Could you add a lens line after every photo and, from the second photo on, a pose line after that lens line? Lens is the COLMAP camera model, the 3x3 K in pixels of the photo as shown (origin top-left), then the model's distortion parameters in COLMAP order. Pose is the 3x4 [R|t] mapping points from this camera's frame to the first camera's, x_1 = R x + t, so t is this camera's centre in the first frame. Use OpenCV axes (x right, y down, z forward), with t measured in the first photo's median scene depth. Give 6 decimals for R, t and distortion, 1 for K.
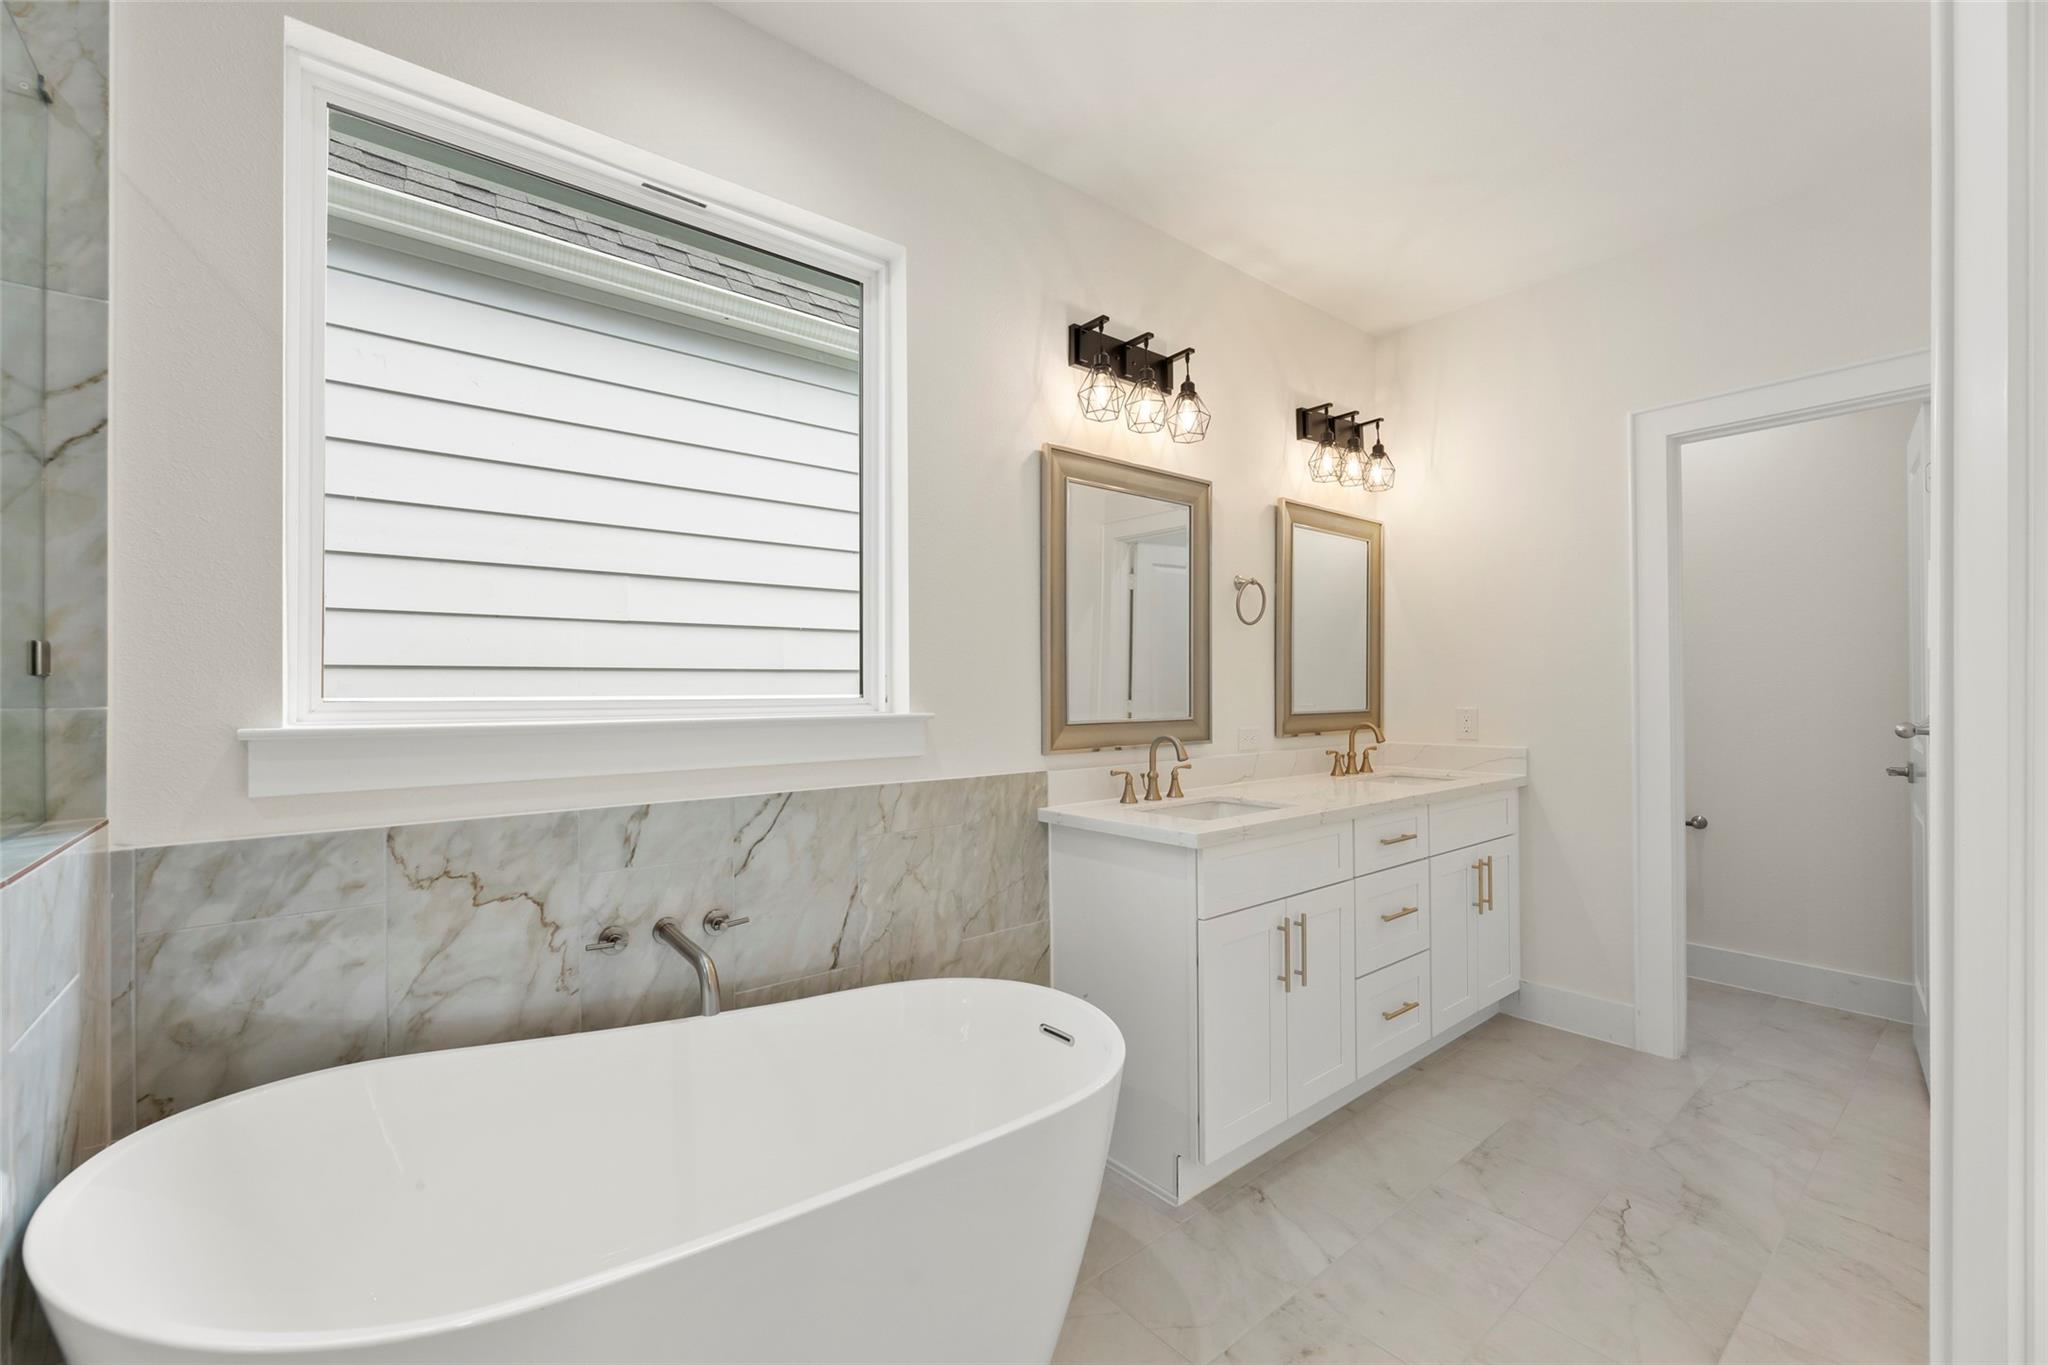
lens RADIAL K [[836.6, 0, 1012.9], [0, 836.6, 696.0], [0, 0, 1]] dist [0.000689, -0.000031]
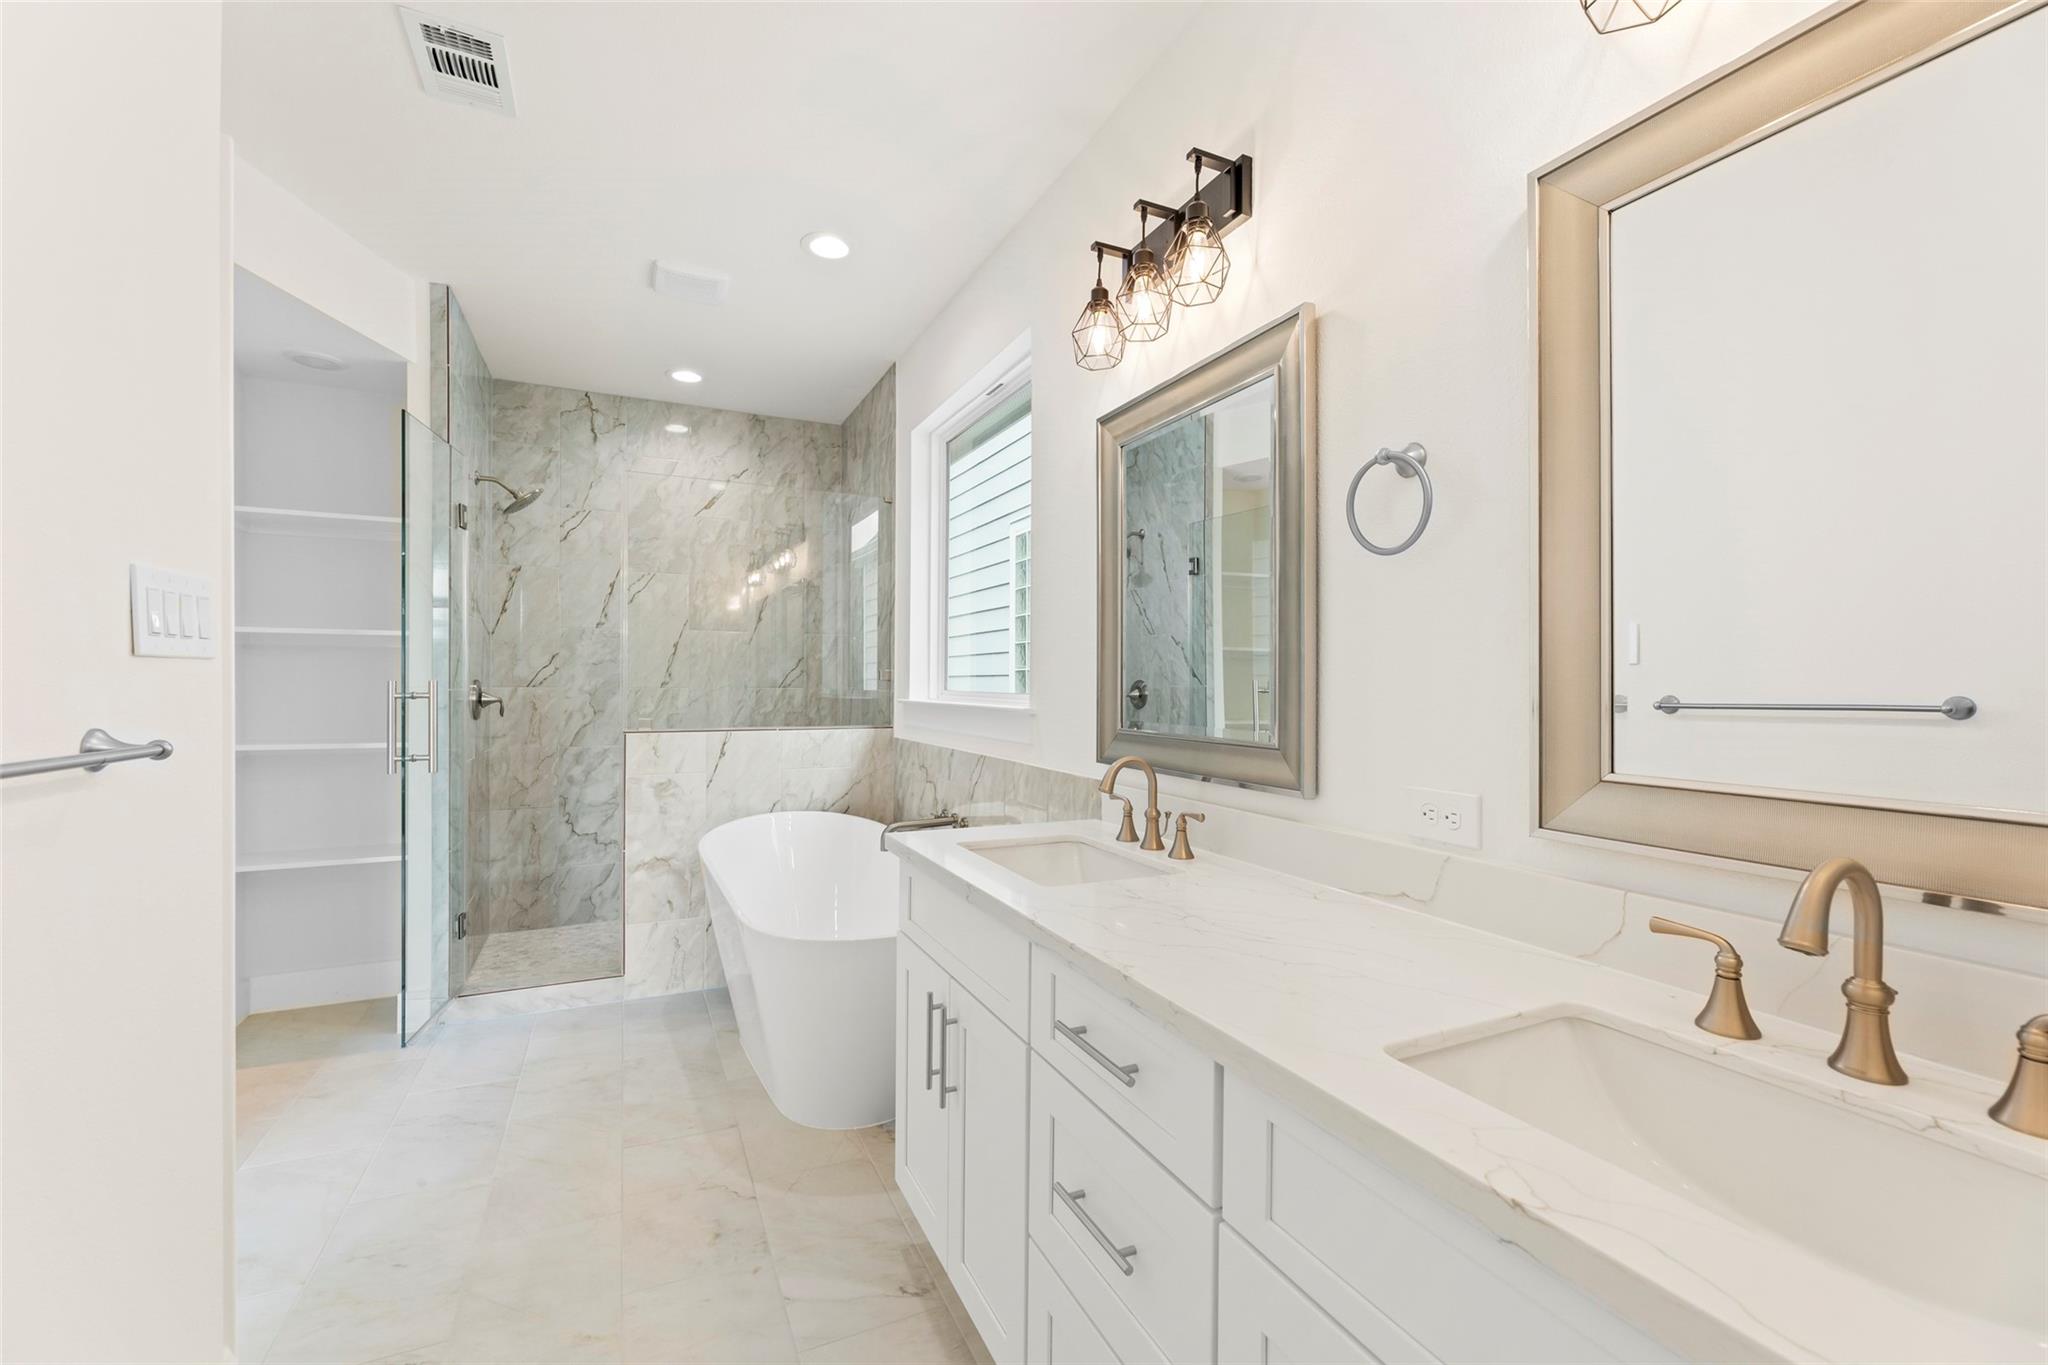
lens RADIAL K [[836.6, 0, 1012.9], [0, 836.6, 696.0], [0, 0, 1]] dist [0.000689, -0.000031]
pose [[-0.235696, 0.019436, -0.971632, 0.889287], [-0.008259, 0.999724, 0.022002, -0.018903], [0.971792, 0.013210, -0.235471, 1.063018]]
